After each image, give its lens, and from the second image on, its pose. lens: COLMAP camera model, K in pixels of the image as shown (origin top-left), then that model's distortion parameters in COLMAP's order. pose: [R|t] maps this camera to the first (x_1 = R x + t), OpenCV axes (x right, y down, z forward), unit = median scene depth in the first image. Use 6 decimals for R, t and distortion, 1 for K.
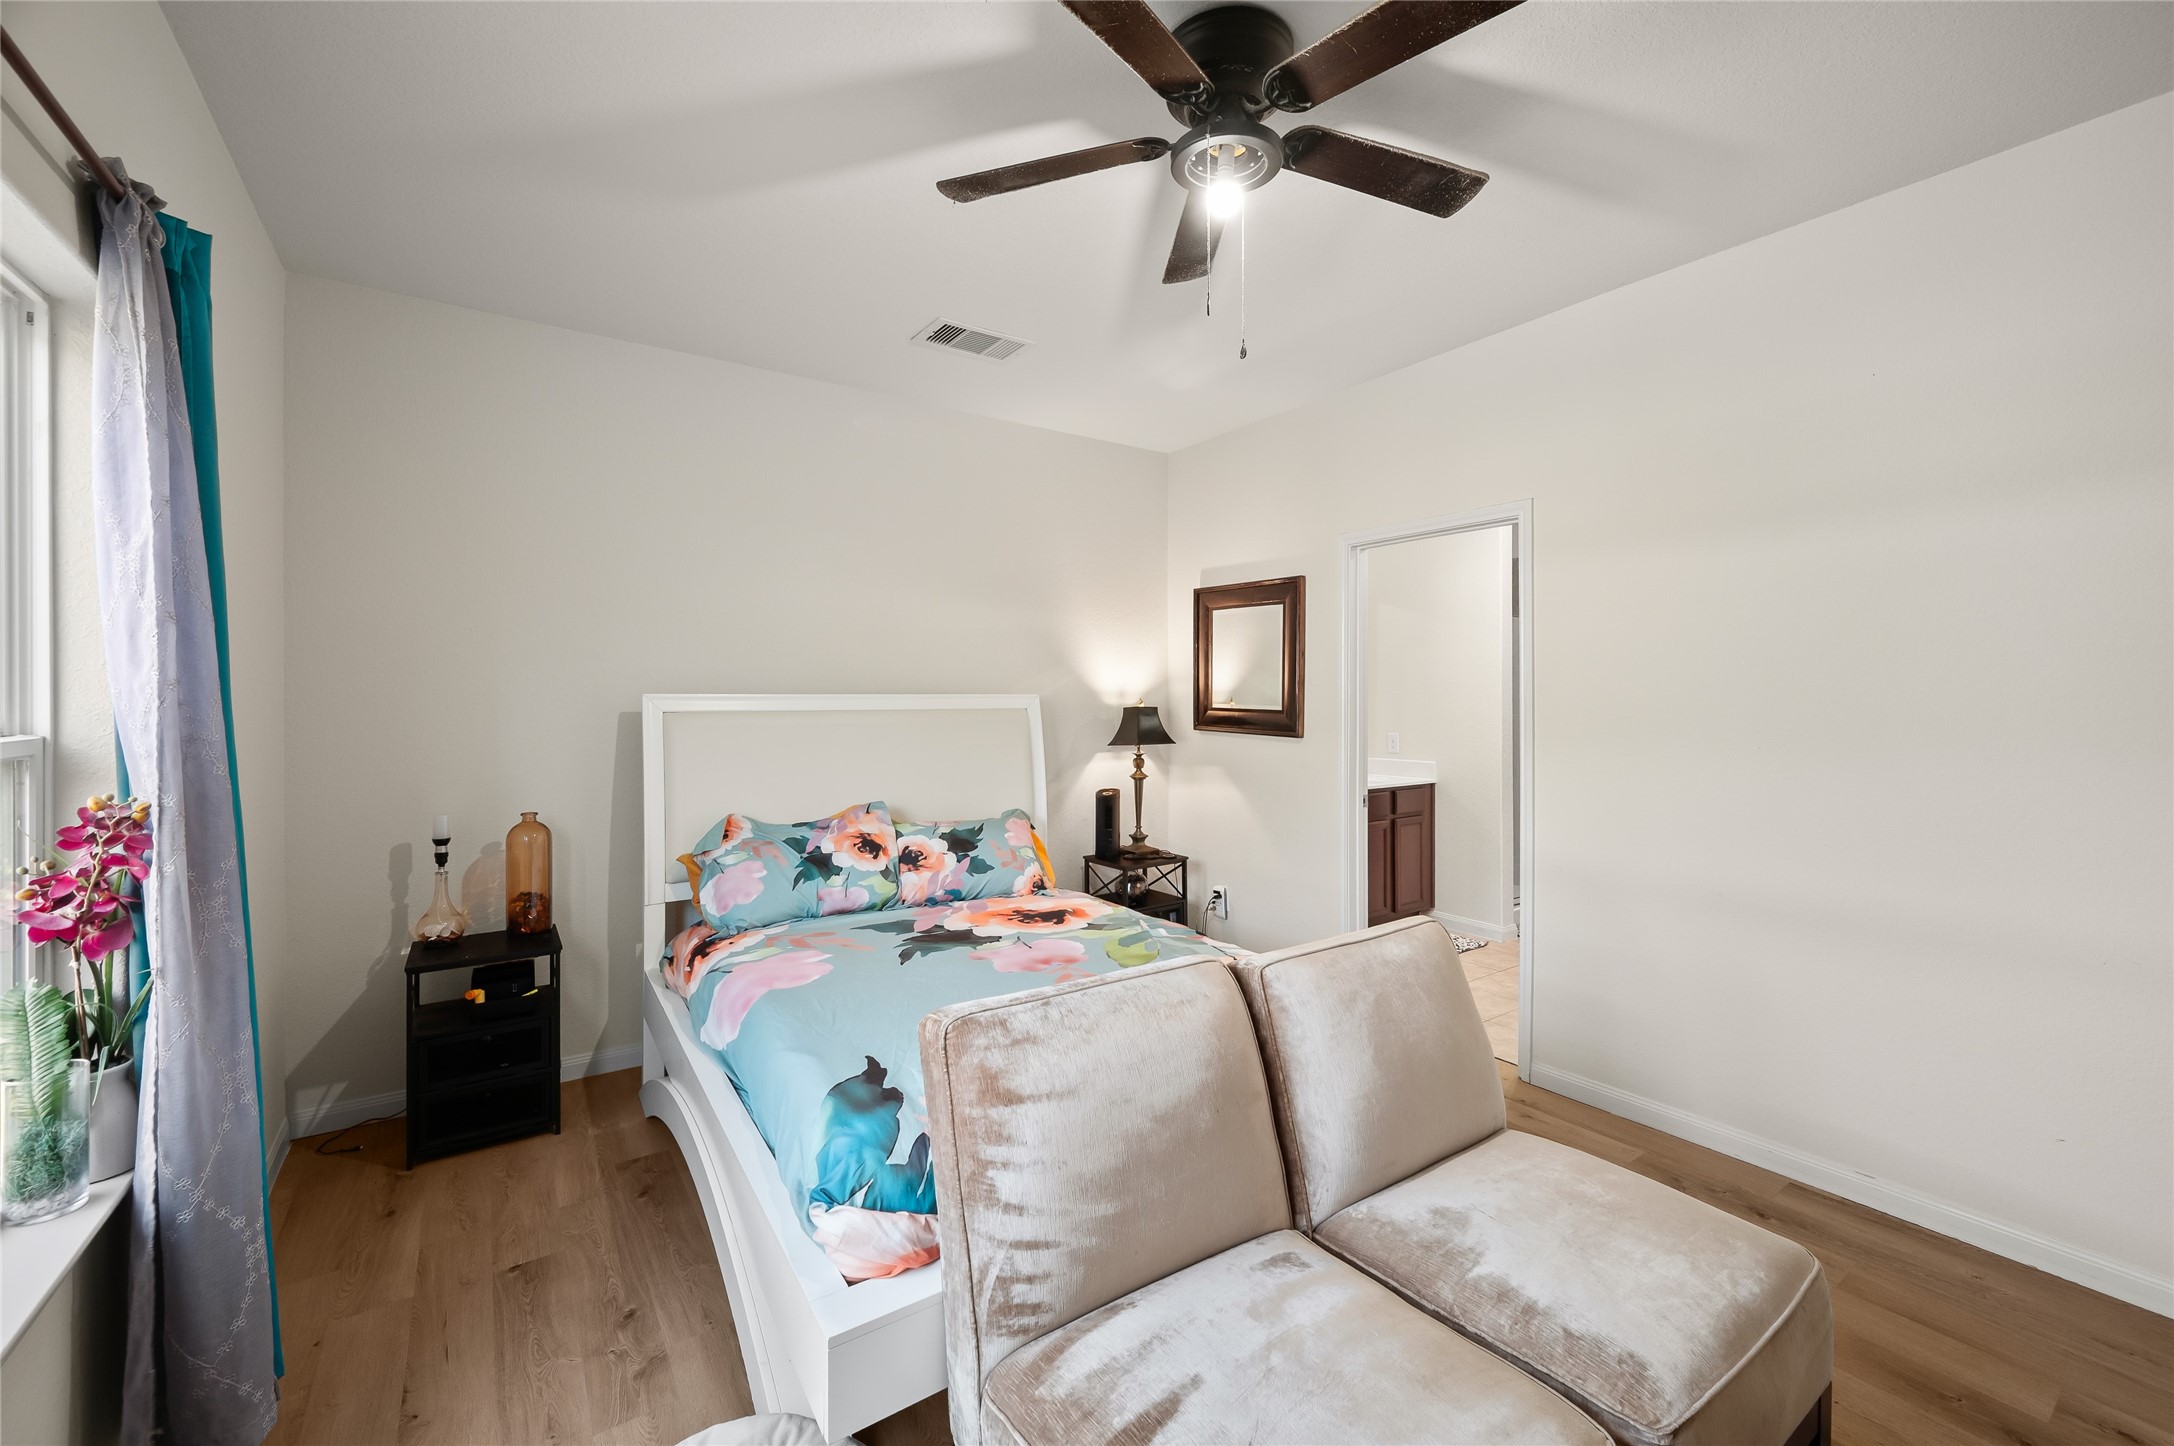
lens RADIAL K [[887.8, 0, 1095.9], [0, 887.8, 703.7], [0, 0, 1]] dist [0.002875, -0.000149]
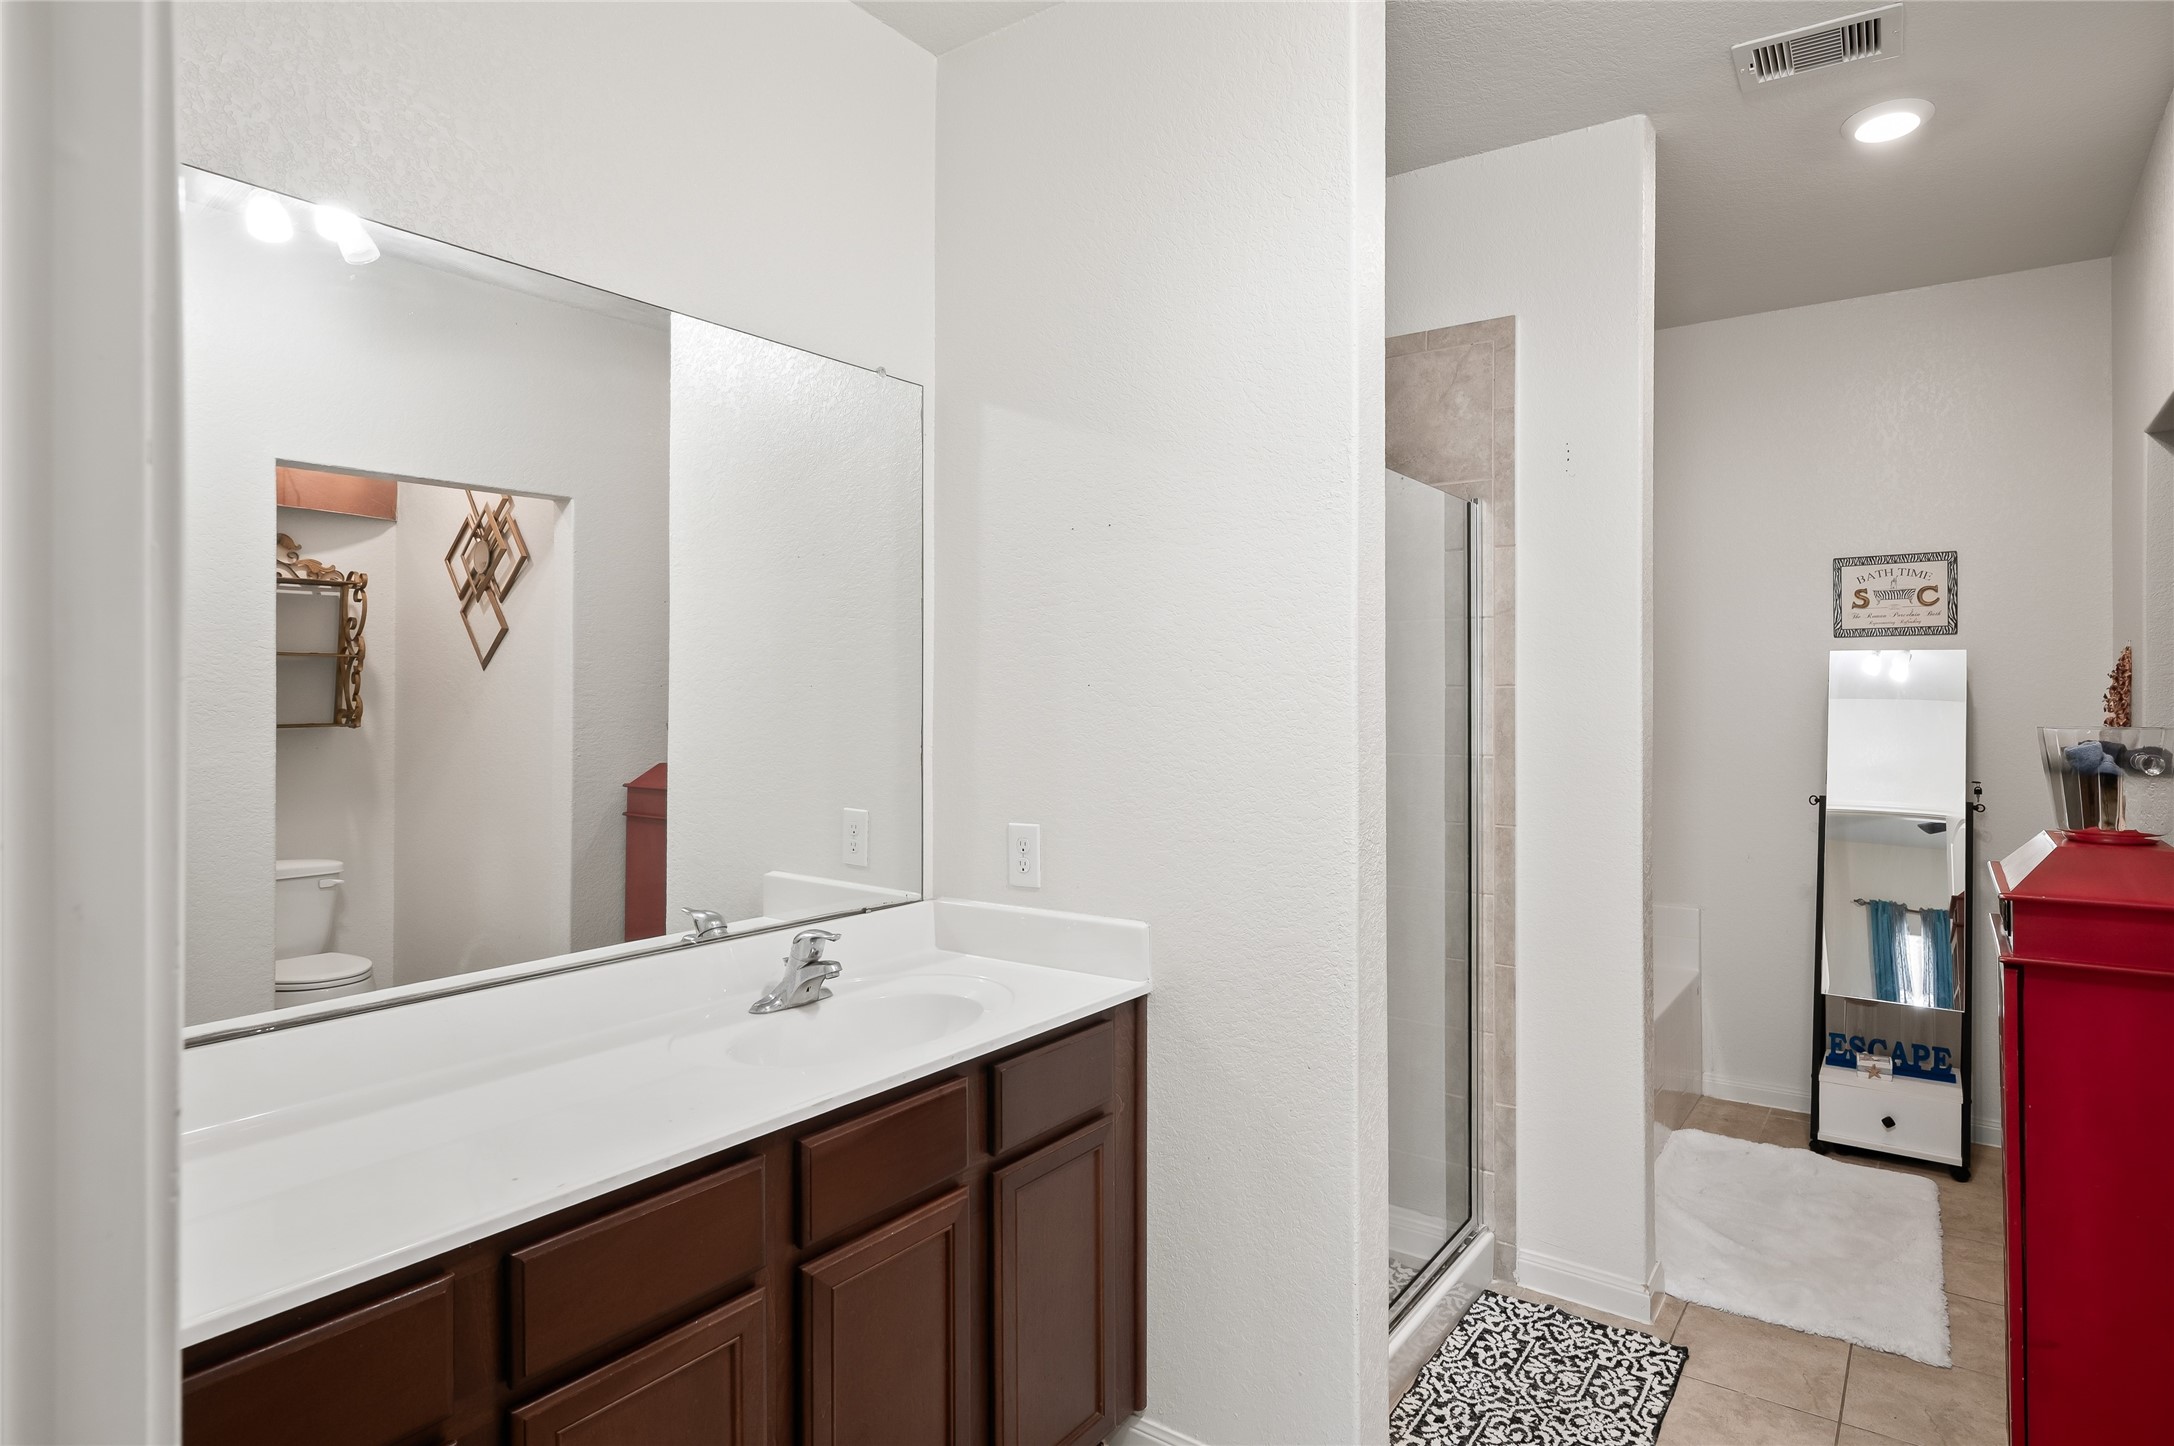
lens RADIAL K [[998.4, 0, 1086.9], [0, 998.4, 712.8], [0, 0, 1]] dist [-0.001588, -0.000676]
pose [[0.964975, 0.004714, 0.262301, 0.285482], [-0.002803, 0.999967, -0.007663, -0.004529], [-0.262329, 0.006659, 0.964956, 0.708863]]
